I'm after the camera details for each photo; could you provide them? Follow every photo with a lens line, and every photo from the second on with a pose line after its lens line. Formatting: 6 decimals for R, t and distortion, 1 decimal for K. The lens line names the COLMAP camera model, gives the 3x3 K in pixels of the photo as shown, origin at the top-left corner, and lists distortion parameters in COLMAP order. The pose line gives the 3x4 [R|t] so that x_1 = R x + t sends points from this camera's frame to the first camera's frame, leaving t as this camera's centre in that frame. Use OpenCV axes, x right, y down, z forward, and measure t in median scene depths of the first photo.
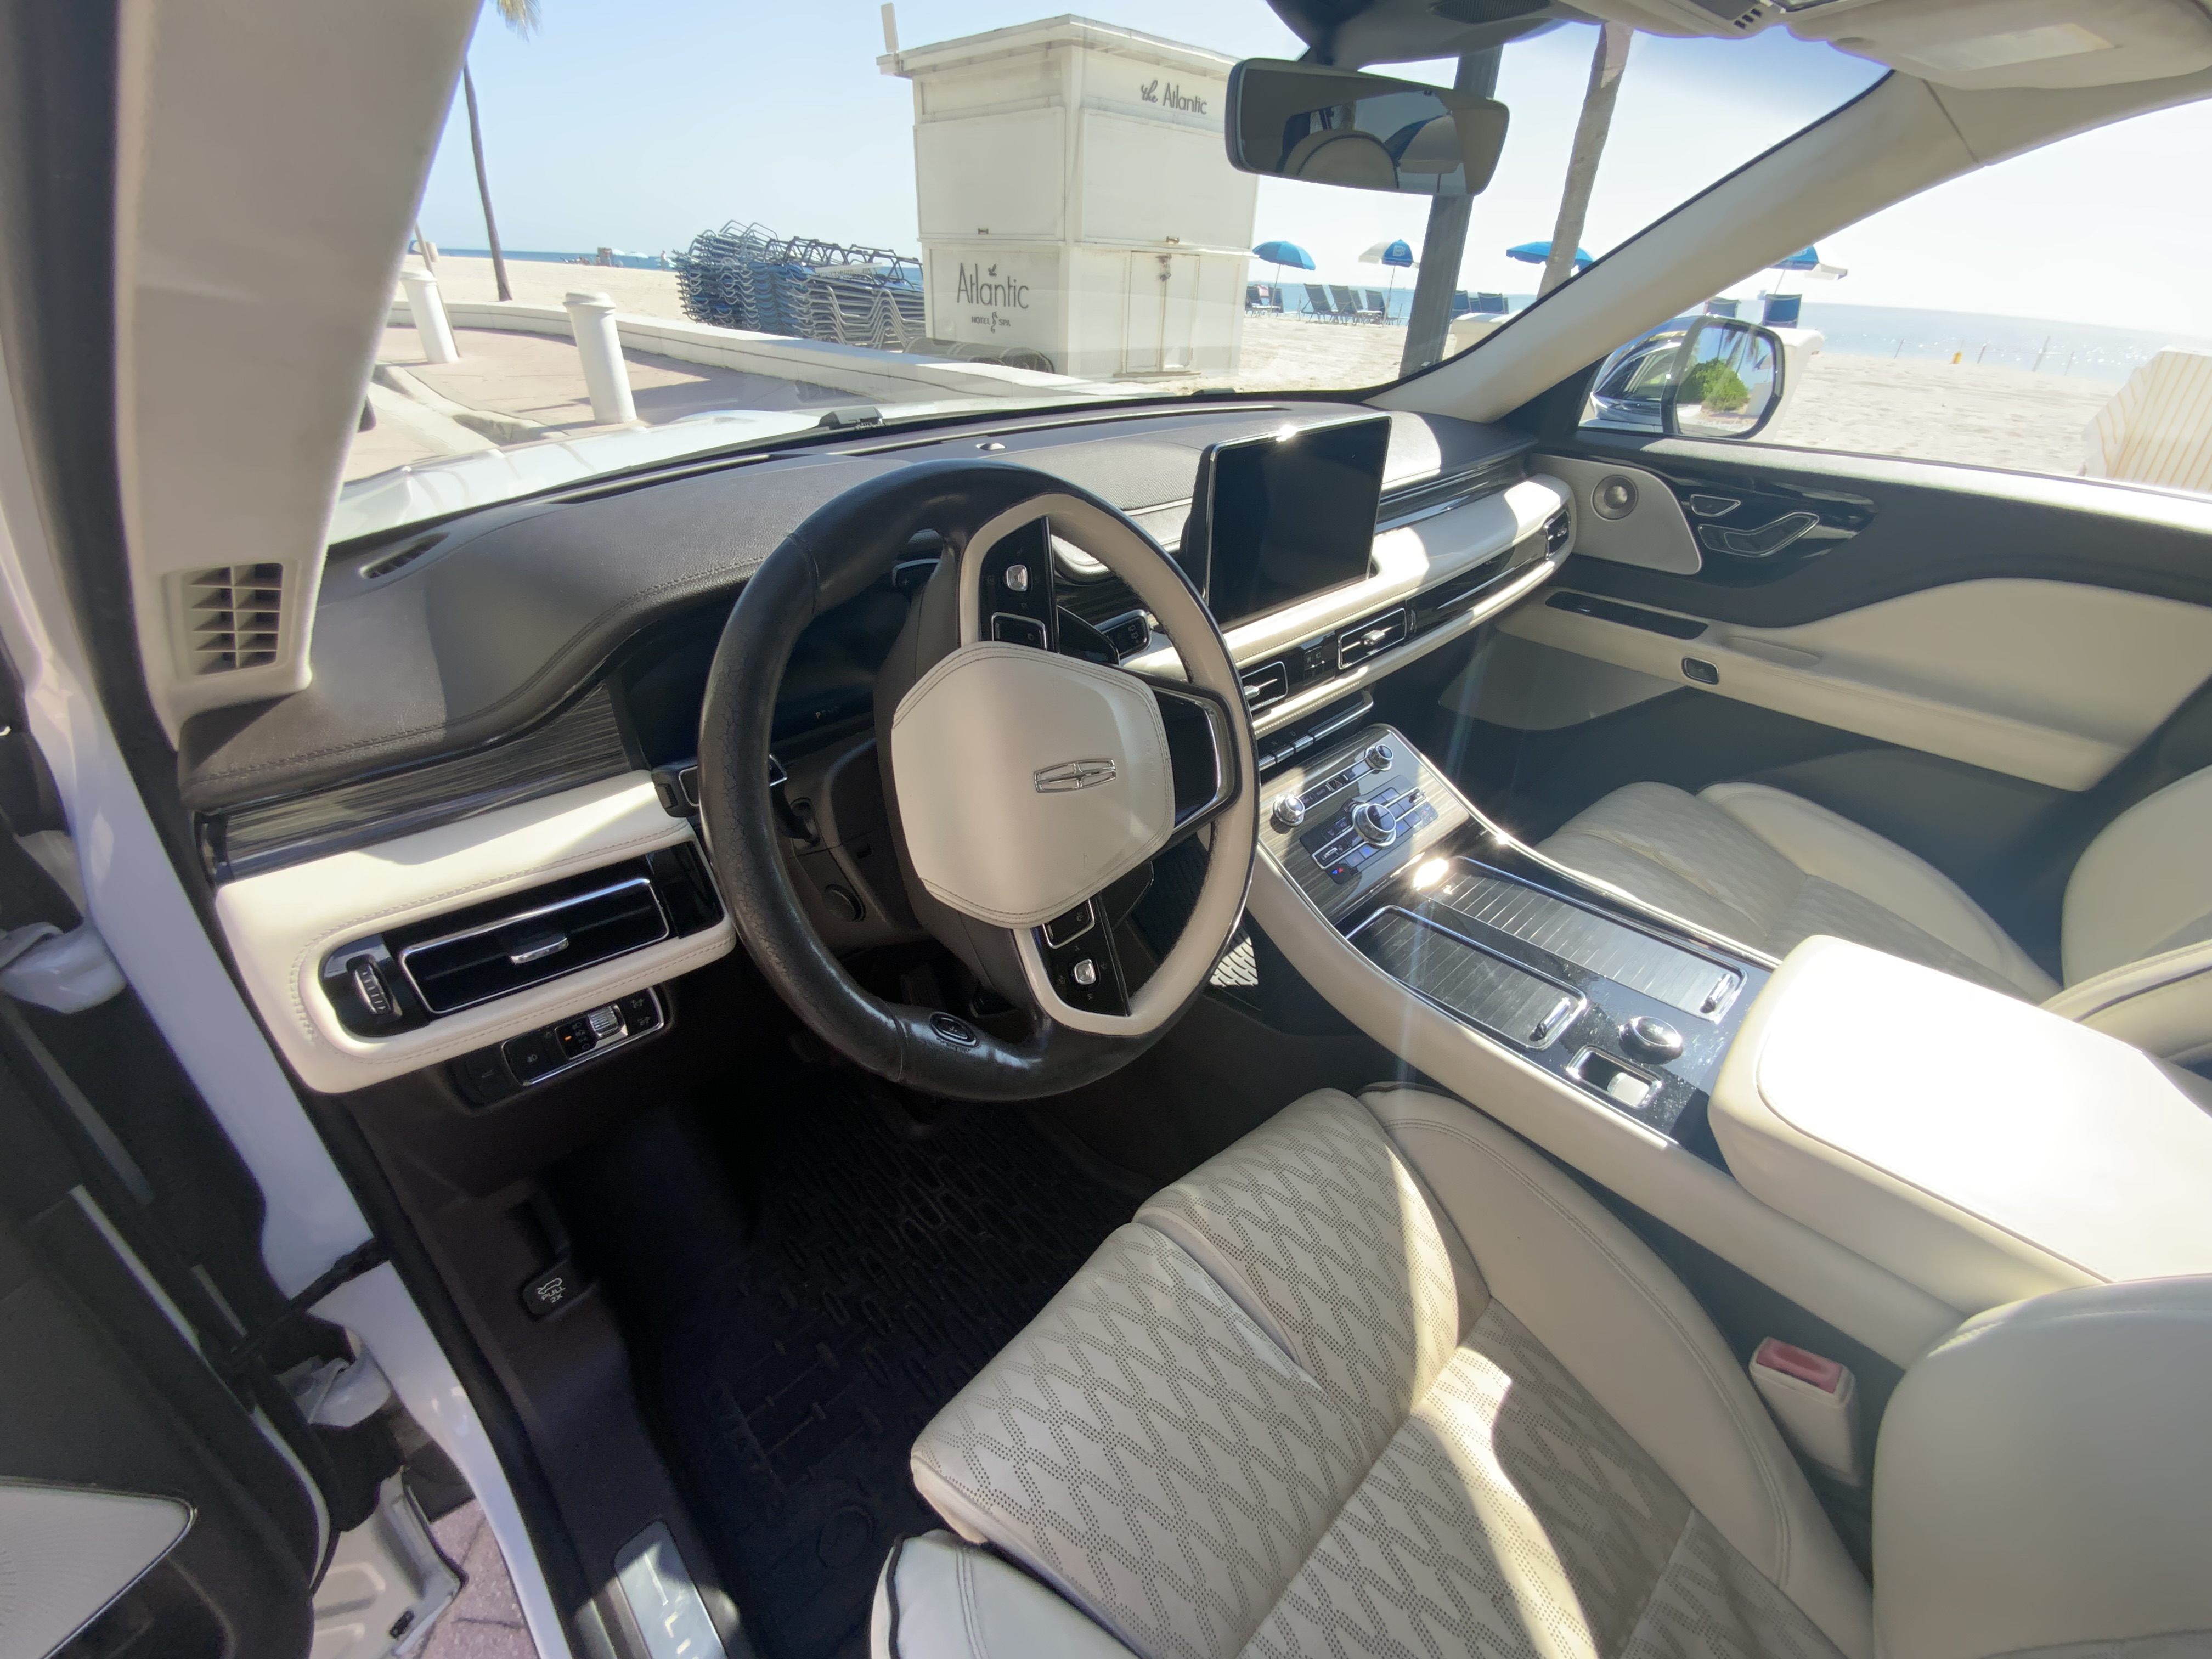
lens RADIAL K [[926.5, 0, 1098.5], [0, 926.5, 828.2], [0, 0, 1]] dist [0.005780, -0.005844]
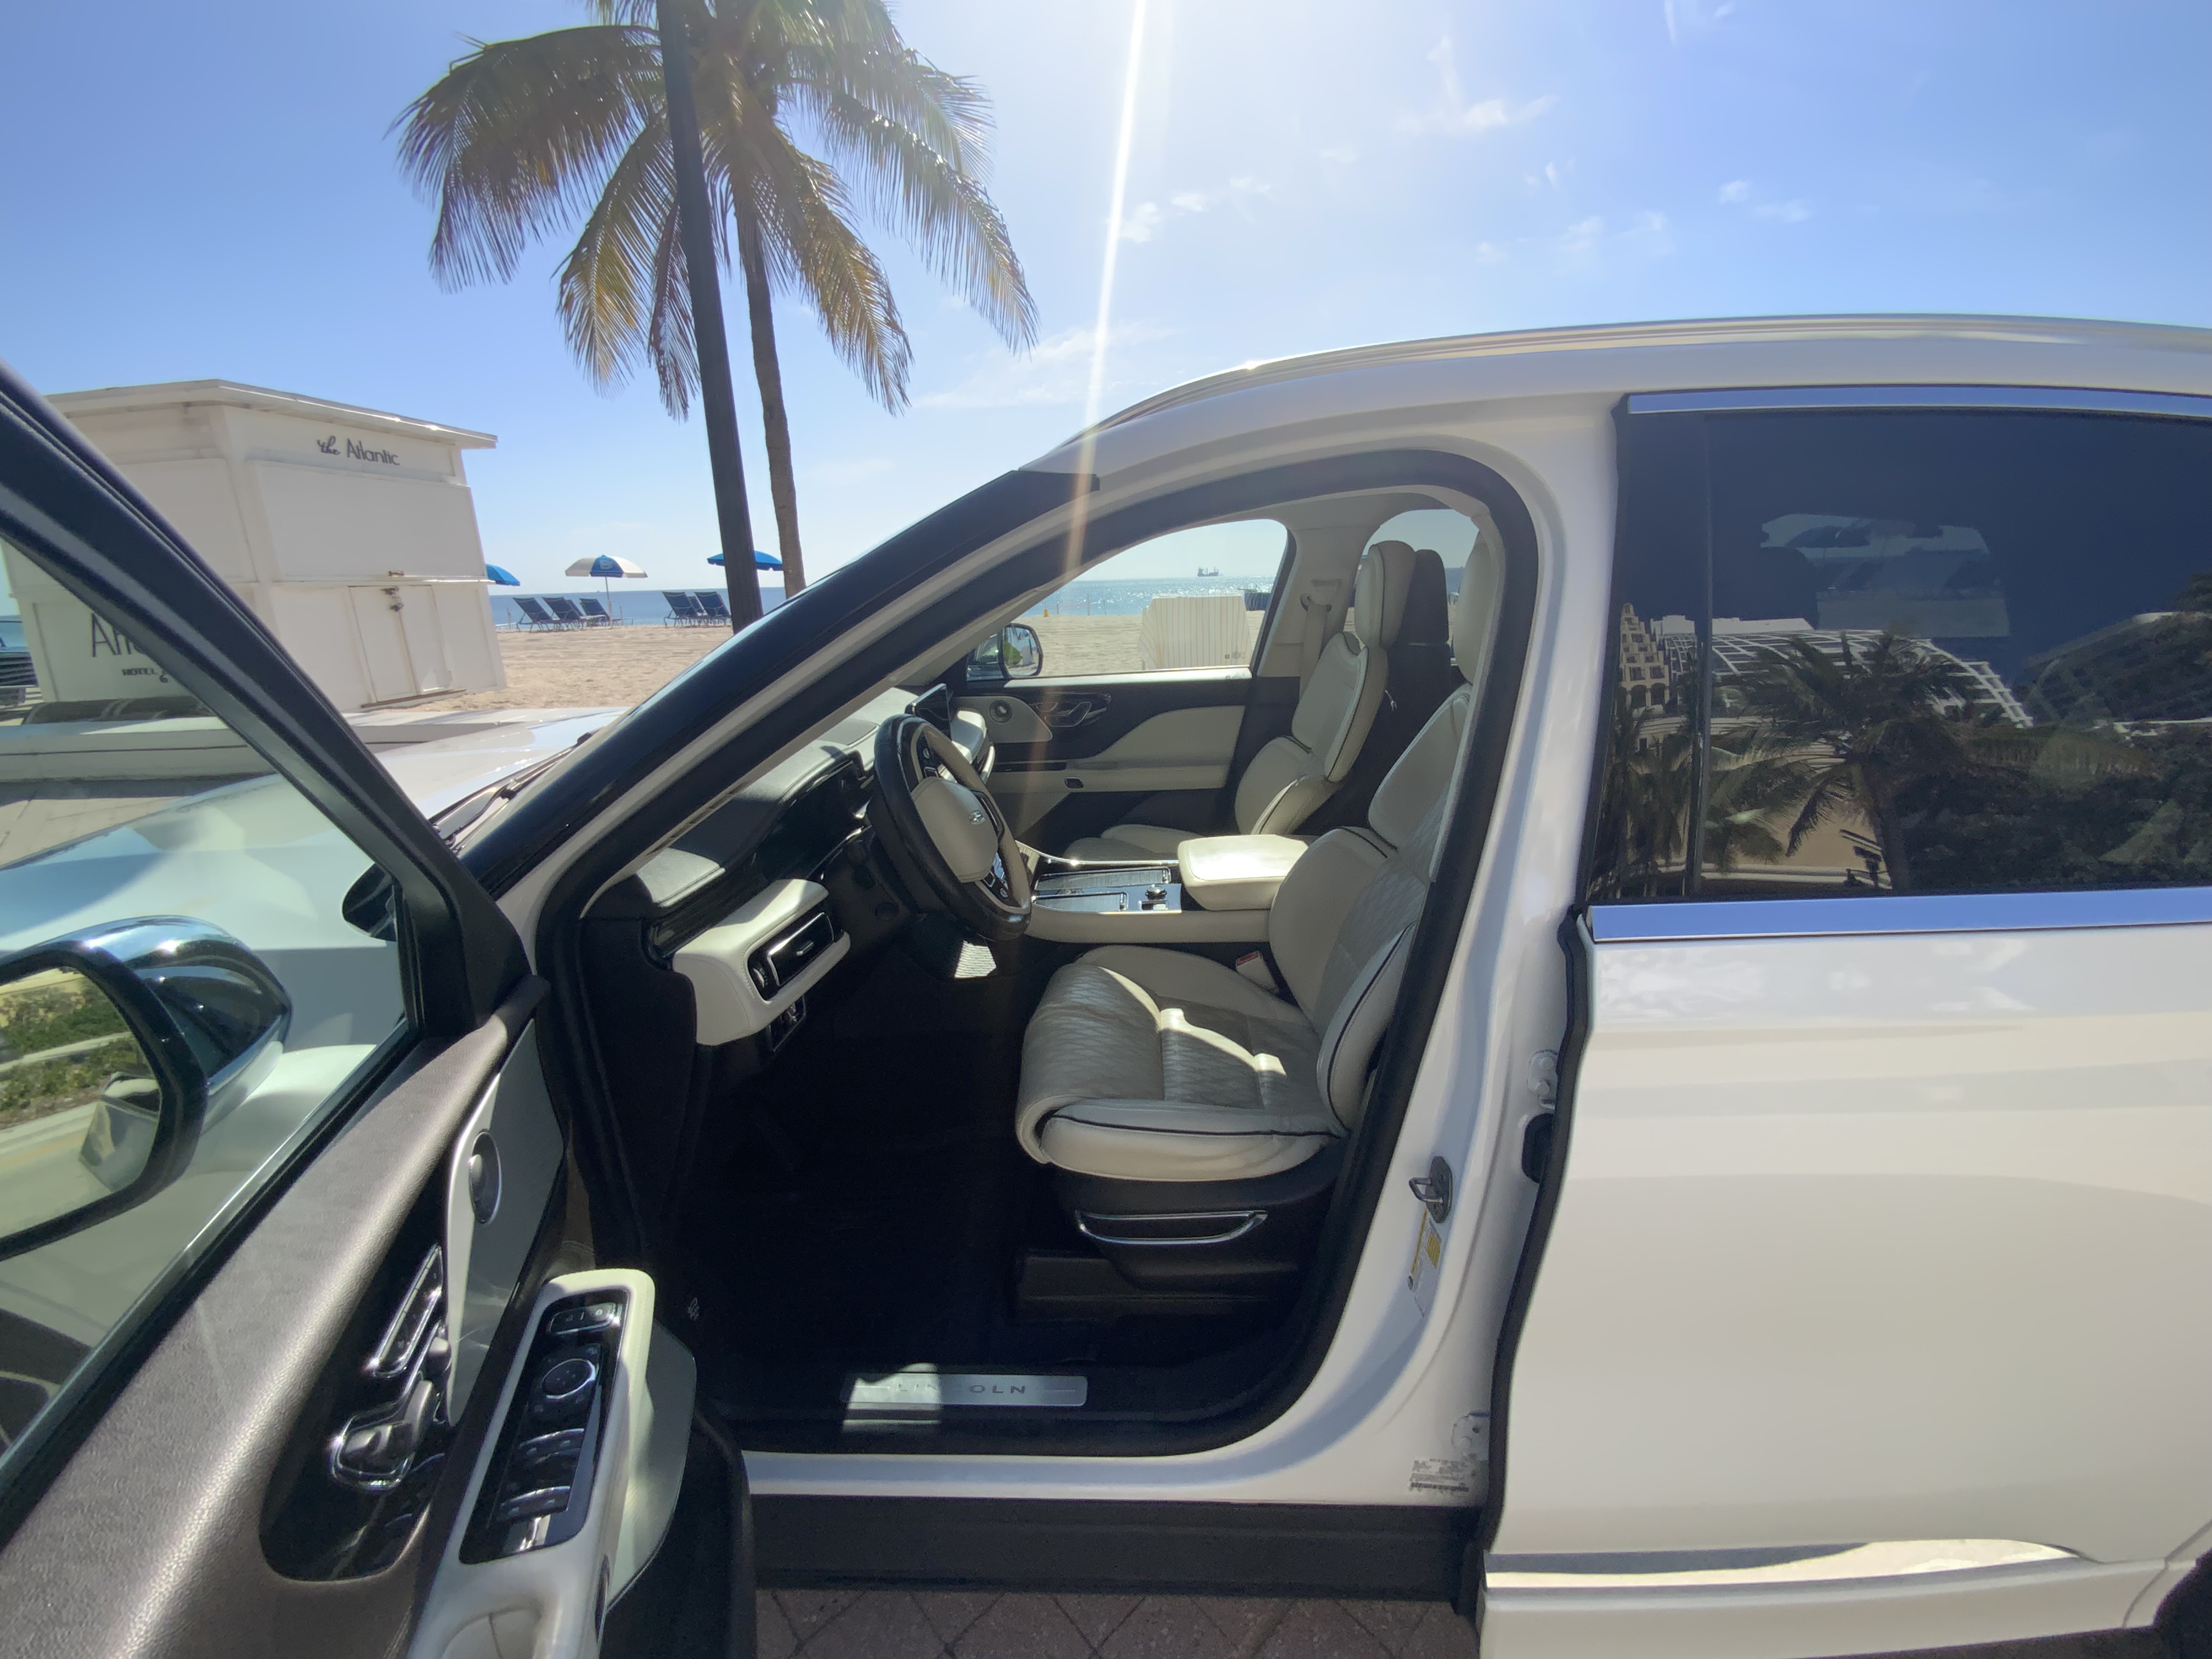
lens RADIAL K [[926.5, 0, 1101.8], [0, 926.5, 818.7], [0, 0, 1]] dist [0.005780, -0.005844]
pose [[0.718876, -0.231697, 0.655388, -0.097015], [0.403005, 0.907116, -0.121355, 0.025353], [-0.566396, 0.351364, 0.745479, -0.074663]]
